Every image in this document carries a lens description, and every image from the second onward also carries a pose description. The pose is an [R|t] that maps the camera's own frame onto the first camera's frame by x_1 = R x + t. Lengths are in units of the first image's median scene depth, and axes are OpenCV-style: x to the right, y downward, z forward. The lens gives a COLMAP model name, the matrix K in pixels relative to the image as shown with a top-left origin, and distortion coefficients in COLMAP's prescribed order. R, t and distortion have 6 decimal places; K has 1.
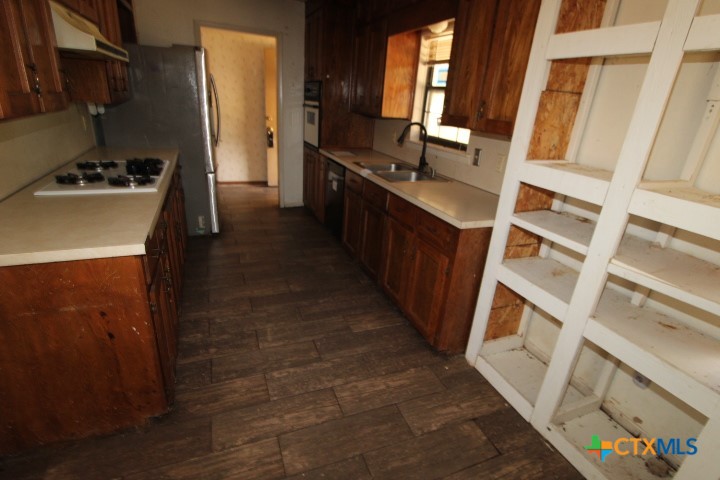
lens RADIAL K [[354.9, 0, 362.9], [0, 354.9, 240.9], [0, 0, 1]] dist [0.001062, -0.013163]
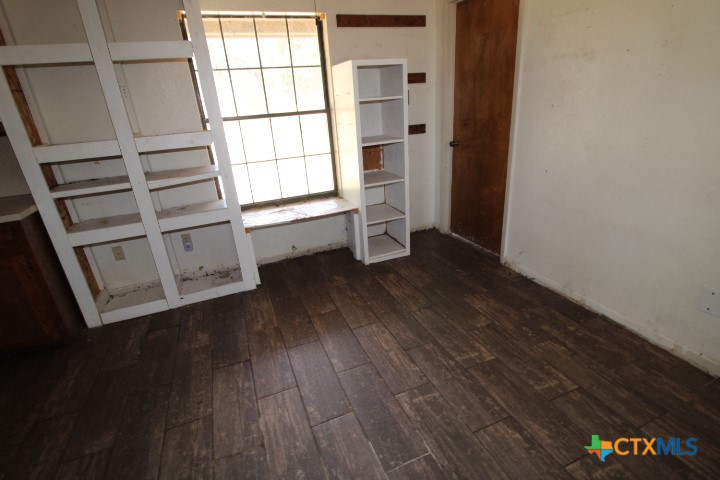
lens RADIAL K [[354.9, 0, 362.9], [0, 354.9, 240.9], [0, 0, 1]] dist [0.001062, -0.013163]
pose [[-0.008098, -0.428842, 0.903343, -0.727501], [0.426378, 0.815655, 0.391036, 0.044409], [-0.904509, 0.388333, 0.176243, -0.098194]]
